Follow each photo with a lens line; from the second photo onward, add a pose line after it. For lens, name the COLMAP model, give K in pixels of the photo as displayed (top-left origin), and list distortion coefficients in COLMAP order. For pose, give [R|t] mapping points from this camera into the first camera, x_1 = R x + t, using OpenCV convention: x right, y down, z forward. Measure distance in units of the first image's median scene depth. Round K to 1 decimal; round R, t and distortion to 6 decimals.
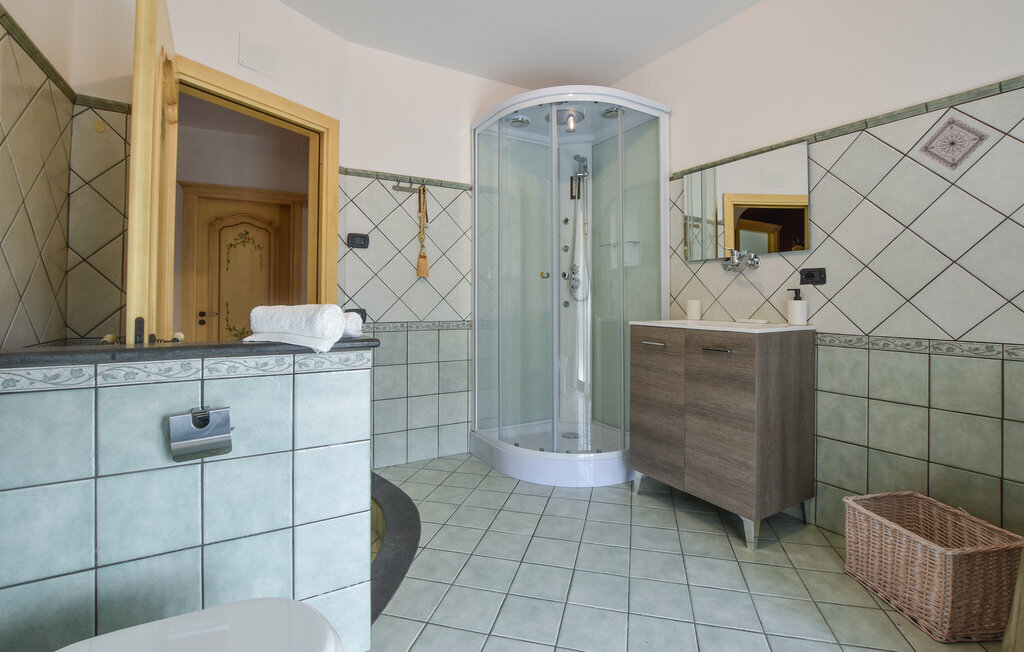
lens RADIAL K [[464.1, 0, 513.0], [0, 464.1, 288.0], [0, 0, 1]] dist [-0.046205, 0.011638]
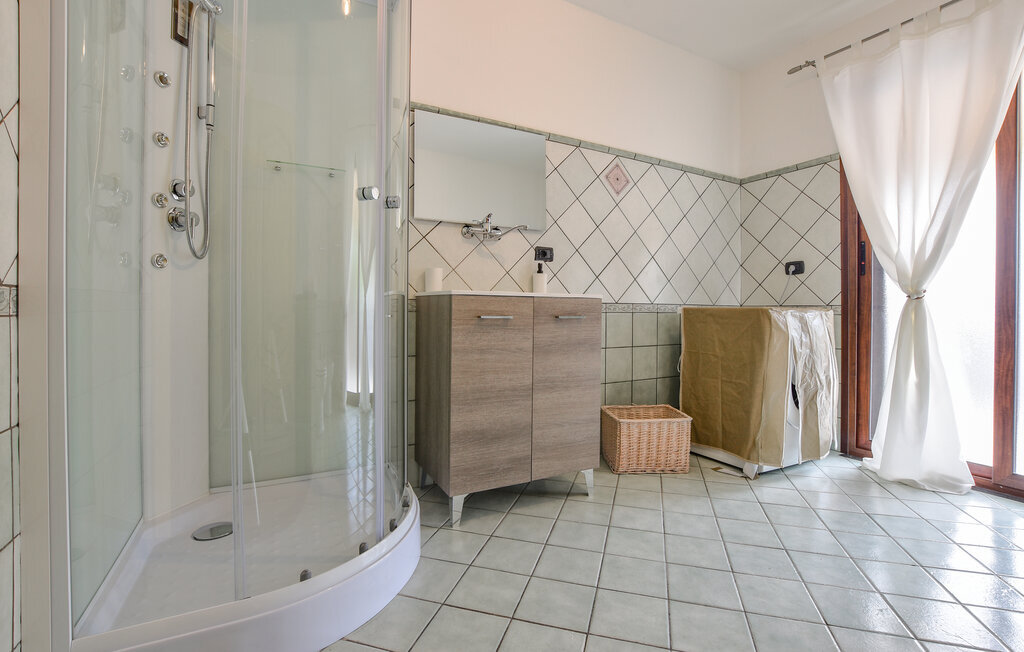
lens RADIAL K [[473.3, 0, 531.0], [0, 473.3, 301.3], [0, 0, 1]] dist [-0.046240, 0.013414]
pose [[0.003950, 0.005687, 0.999976, -0.549666], [-0.036221, 0.999328, -0.005540, 0.103764], [-0.999336, -0.036198, 0.004153, 1.027995]]
